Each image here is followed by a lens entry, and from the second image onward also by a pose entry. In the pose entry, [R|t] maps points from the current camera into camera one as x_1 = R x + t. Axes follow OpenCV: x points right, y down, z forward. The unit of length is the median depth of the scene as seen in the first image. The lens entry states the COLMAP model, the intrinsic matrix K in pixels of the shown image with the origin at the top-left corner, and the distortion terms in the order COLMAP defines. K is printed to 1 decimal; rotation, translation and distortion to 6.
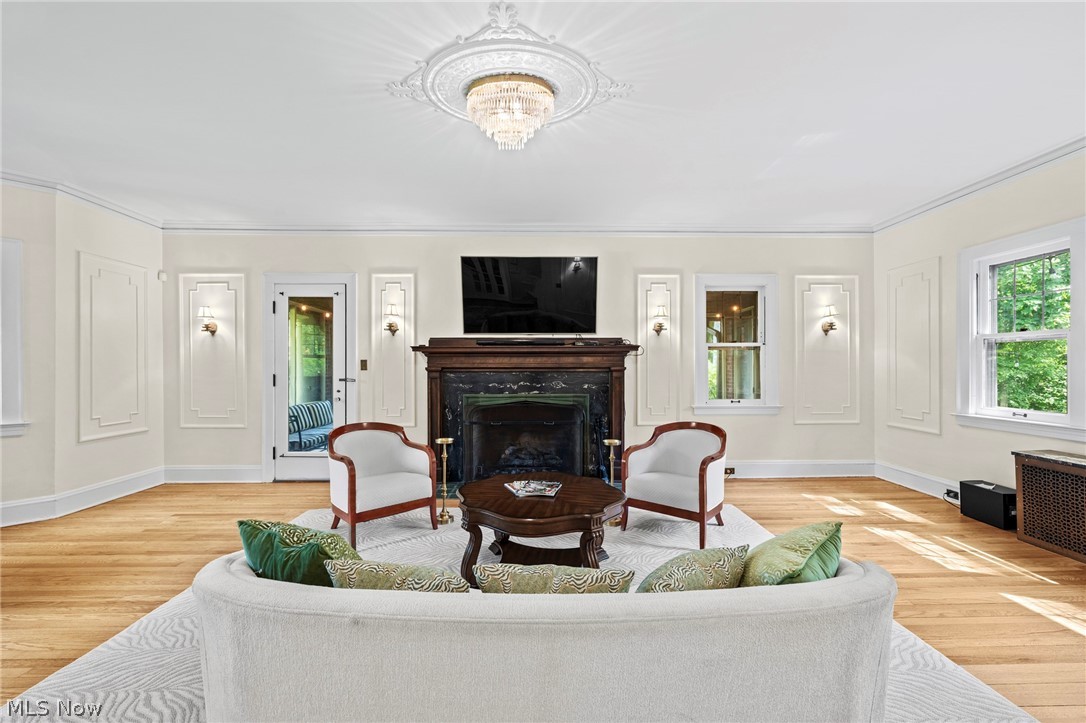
lens RADIAL K [[437.2, 0, 545.4], [0, 437.2, 372.9], [0, 0, 1]] dist [0.000049, -0.000800]
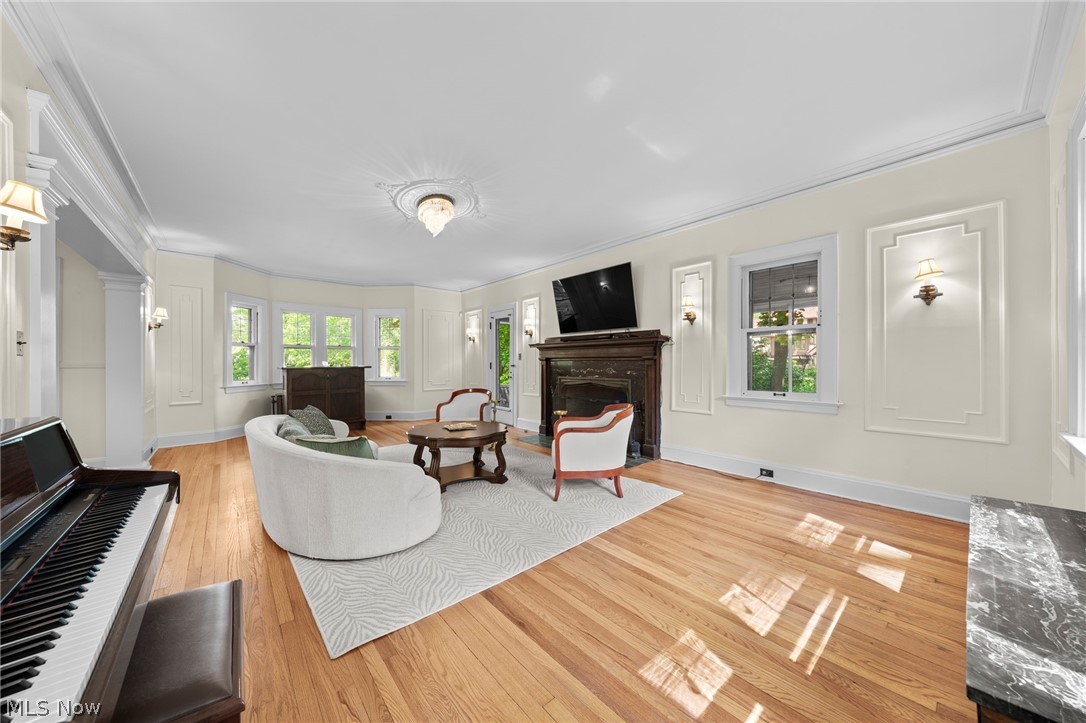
lens RADIAL K [[399.6, 0, 533.1], [0, 399.6, 358.2], [0, 0, 1]] dist [0.000783, -0.000929]
pose [[0.601955, -0.008796, -0.798481, 0.797377], [-0.001822, 0.999922, -0.012388, 0.005437], [0.798528, 0.008912, 0.601892, 0.147643]]
